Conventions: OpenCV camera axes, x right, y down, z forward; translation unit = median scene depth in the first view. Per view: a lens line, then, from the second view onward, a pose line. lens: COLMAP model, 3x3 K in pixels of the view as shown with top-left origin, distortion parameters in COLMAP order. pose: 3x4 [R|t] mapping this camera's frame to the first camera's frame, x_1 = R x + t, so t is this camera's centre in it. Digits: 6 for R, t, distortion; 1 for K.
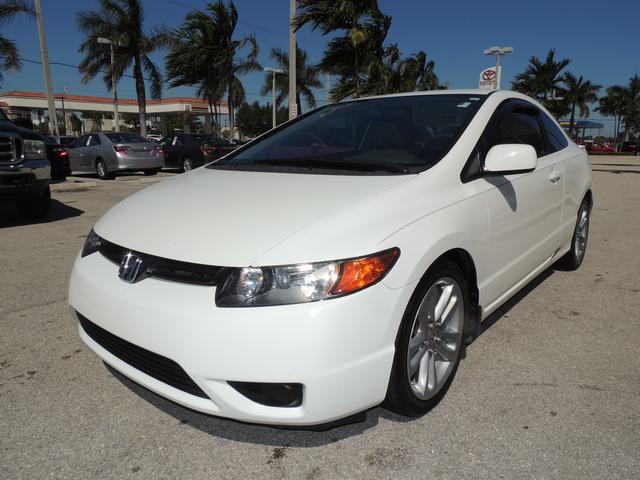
lens RADIAL K [[451.5, 0, 320.9], [0, 451.5, 240.2], [0, 0, 1]] dist [-0.019861, 0.006907]
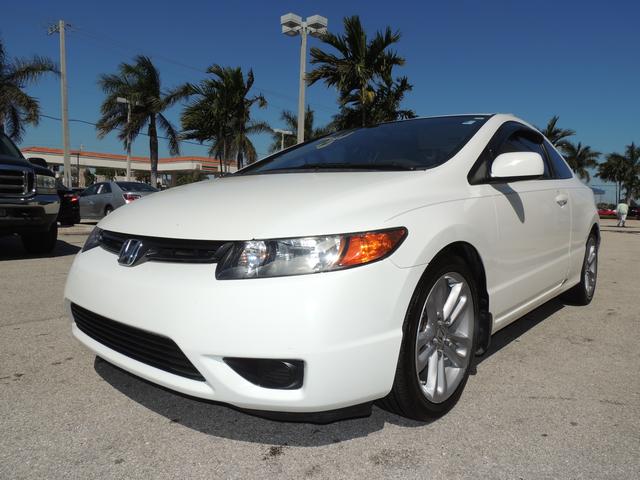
lens RADIAL K [[451.5, 0, 321.4], [0, 451.5, 240.2], [0, 0, 1]] dist [-0.019861, 0.006907]
pose [[0.999729, 0.021048, -0.009914, -0.000464], [-0.022152, 0.991393, -0.129030, 0.139119], [0.007113, 0.129215, 0.991591, 0.030083]]
